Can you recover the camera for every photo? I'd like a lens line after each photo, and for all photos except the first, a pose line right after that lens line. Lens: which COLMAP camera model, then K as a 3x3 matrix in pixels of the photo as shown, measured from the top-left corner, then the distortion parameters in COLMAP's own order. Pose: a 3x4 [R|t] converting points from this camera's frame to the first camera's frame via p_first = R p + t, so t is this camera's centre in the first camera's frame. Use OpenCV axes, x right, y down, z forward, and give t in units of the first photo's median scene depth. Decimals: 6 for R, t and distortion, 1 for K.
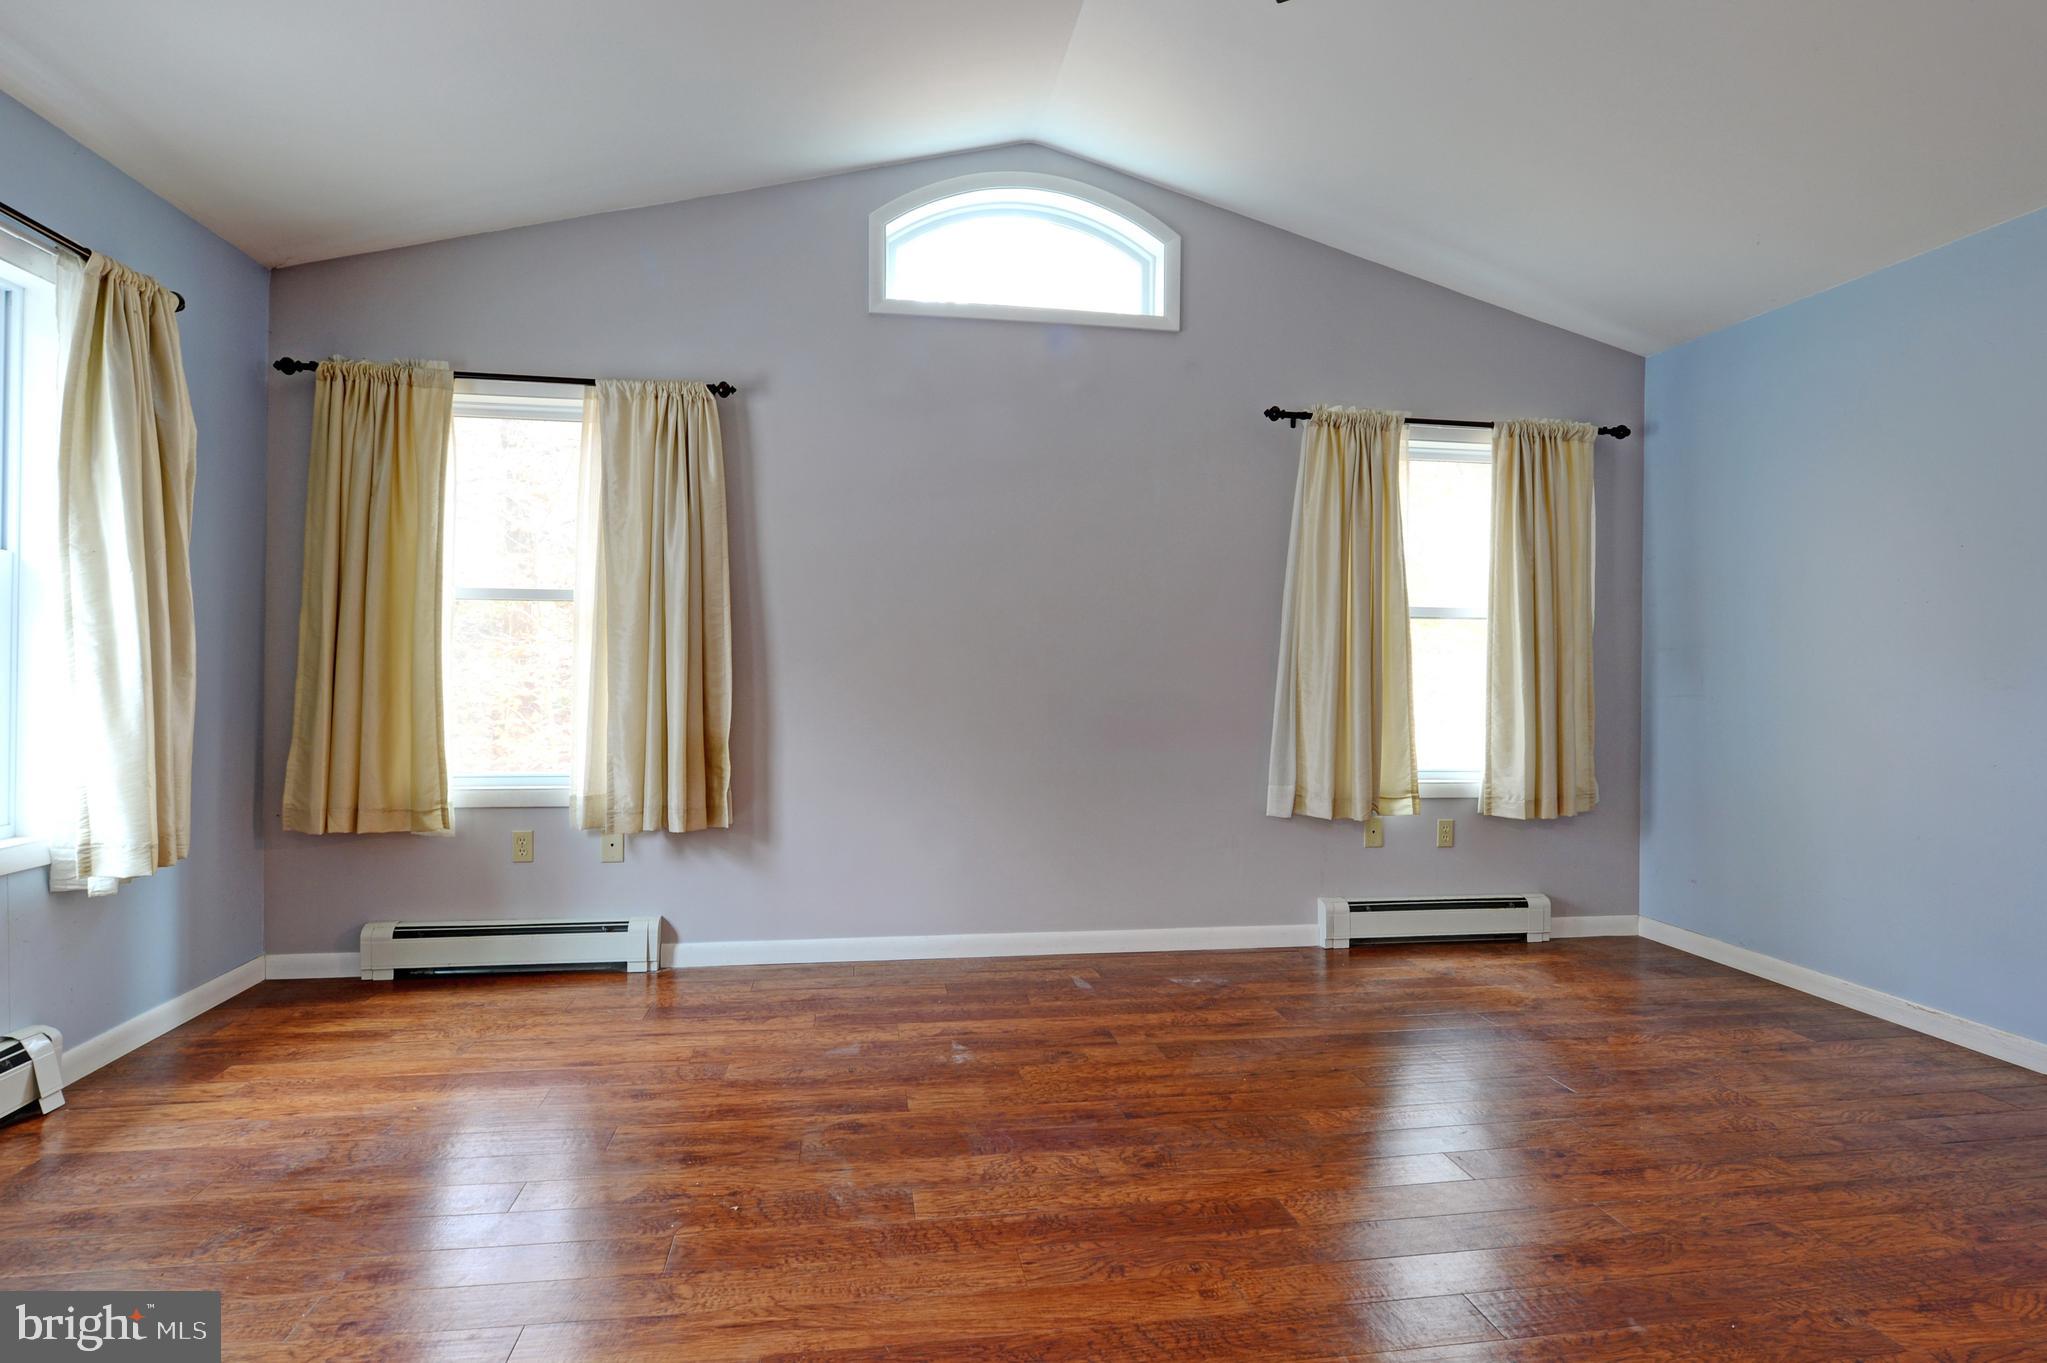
lens RADIAL K [[1038.4, 0, 1024.1], [0, 1038.4, 682.3], [0, 0, 1]] dist [-0.010164, -0.002222]
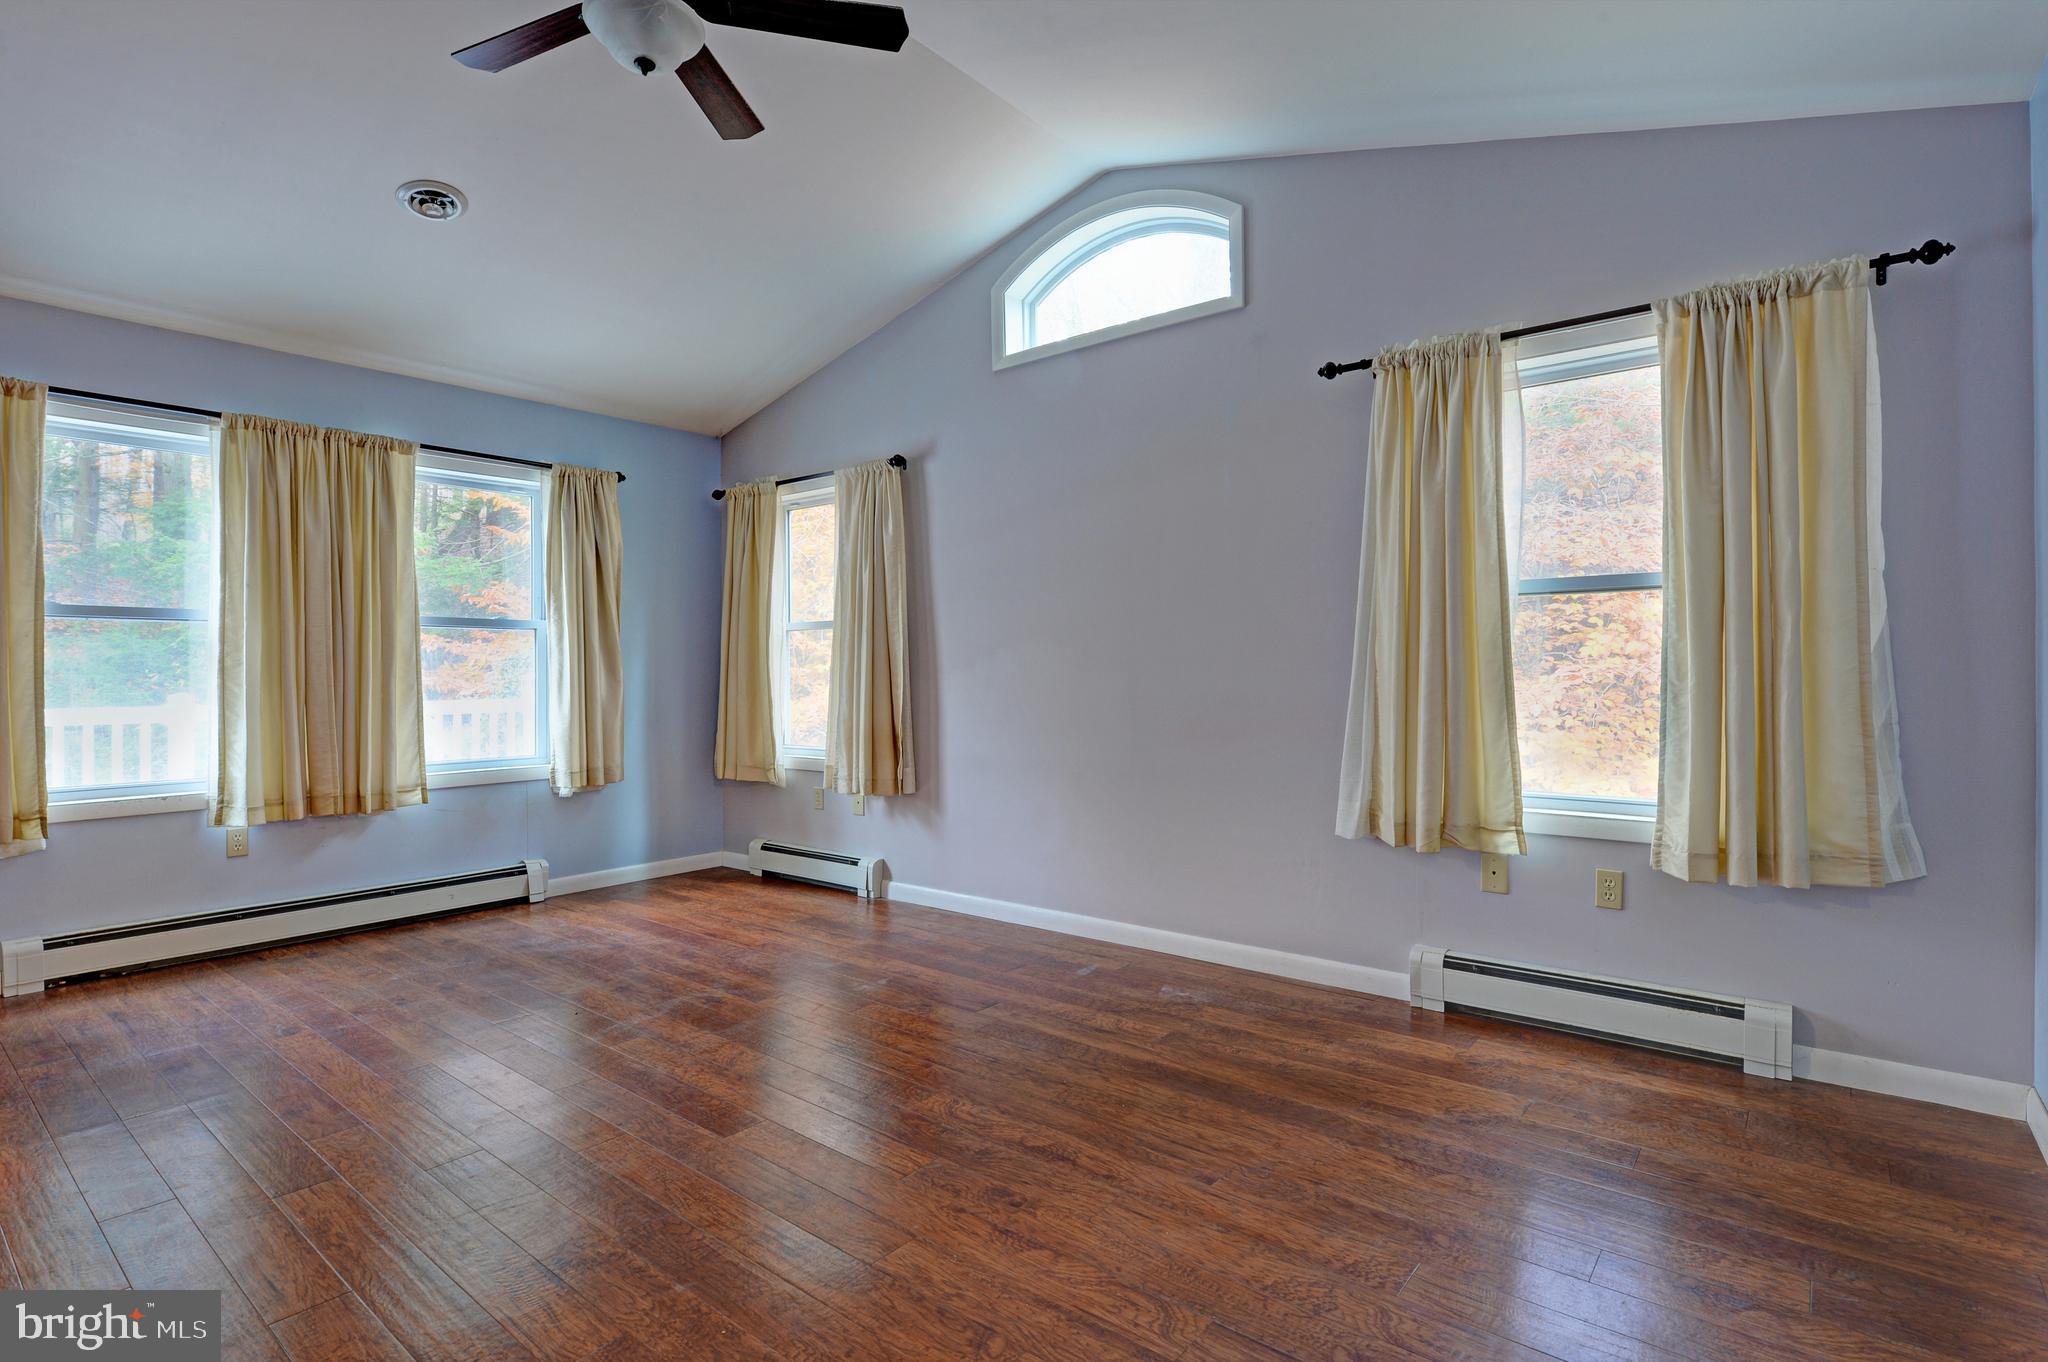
lens RADIAL K [[1013.6, 0, 1031.1], [0, 1013.6, 681.4], [0, 0, 1]] dist [-0.008679, 0.000021]
pose [[0.664062, -0.008096, -0.747633, 0.779561], [0.006079, 0.999967, -0.005430, 0.003831], [0.747652, -0.000939, 0.664090, 0.277310]]
